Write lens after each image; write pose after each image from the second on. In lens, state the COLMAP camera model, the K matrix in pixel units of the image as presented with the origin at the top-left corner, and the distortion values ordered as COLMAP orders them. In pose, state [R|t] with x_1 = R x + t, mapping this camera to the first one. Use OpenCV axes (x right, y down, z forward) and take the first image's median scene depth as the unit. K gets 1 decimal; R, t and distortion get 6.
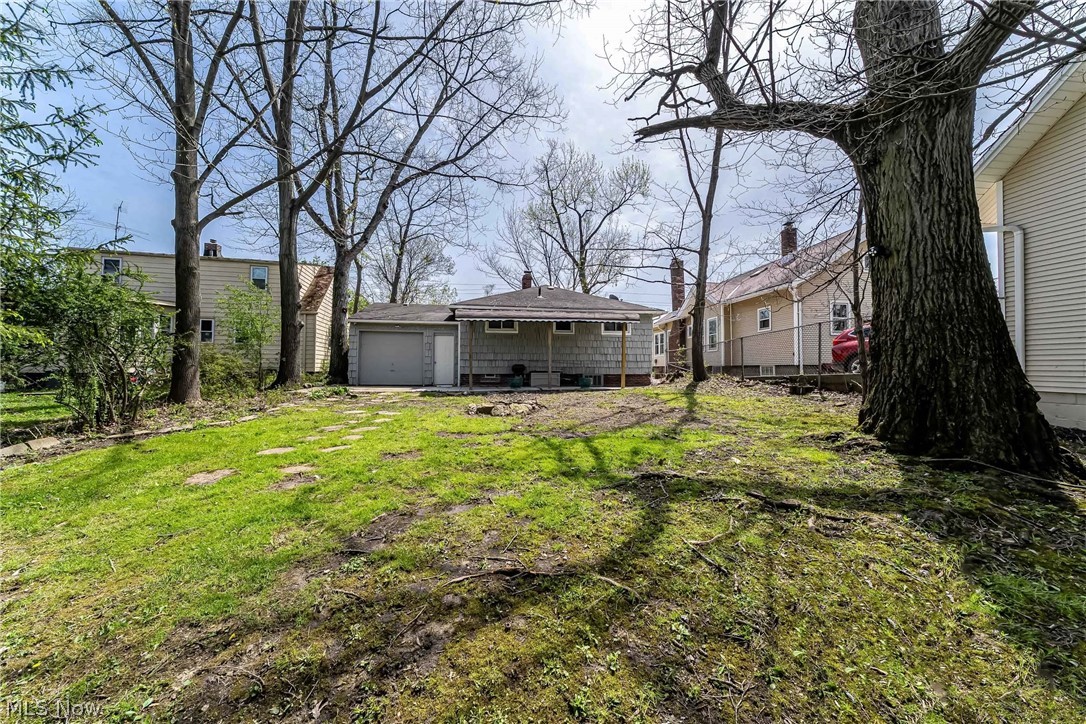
lens RADIAL K [[378.1, 0, 541.0], [0, 378.1, 364.0], [0, 0, 1]] dist [-0.001222, -0.000135]
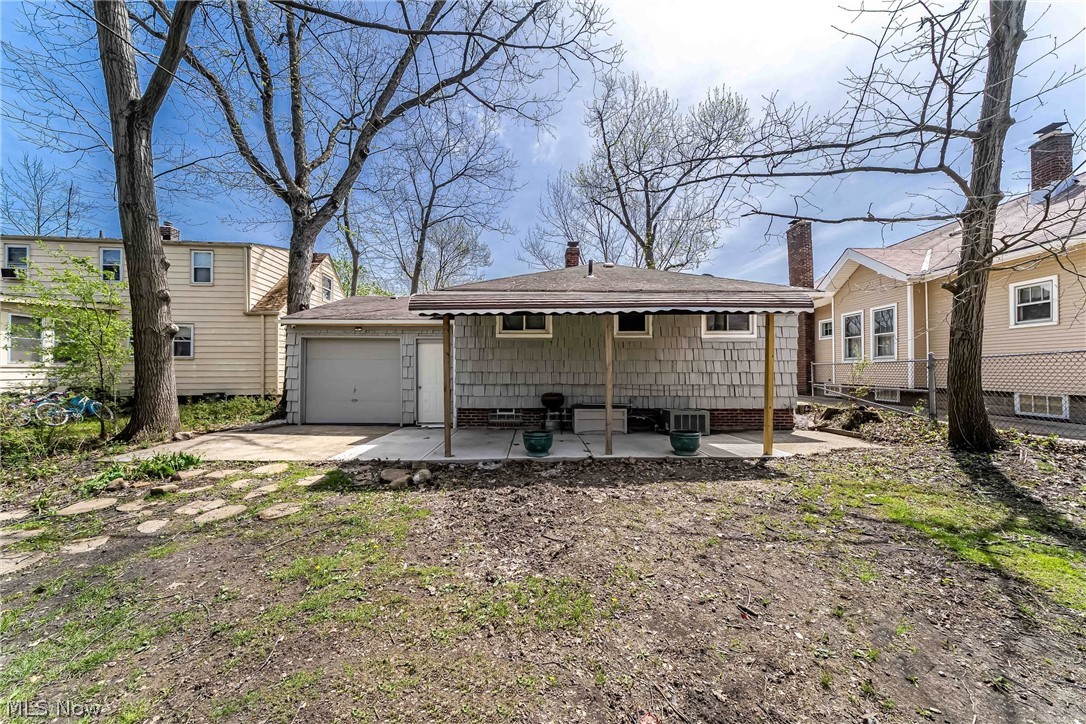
lens RADIAL K [[378.1, 0, 550.4], [0, 378.1, 364.8], [0, 0, 1]] dist [-0.001222, -0.000135]
pose [[0.992171, -0.006226, -0.124729, 0.006664], [0.006333, 0.999980, 0.000462, -0.032675], [0.124723, -0.001248, 0.992191, 0.345048]]
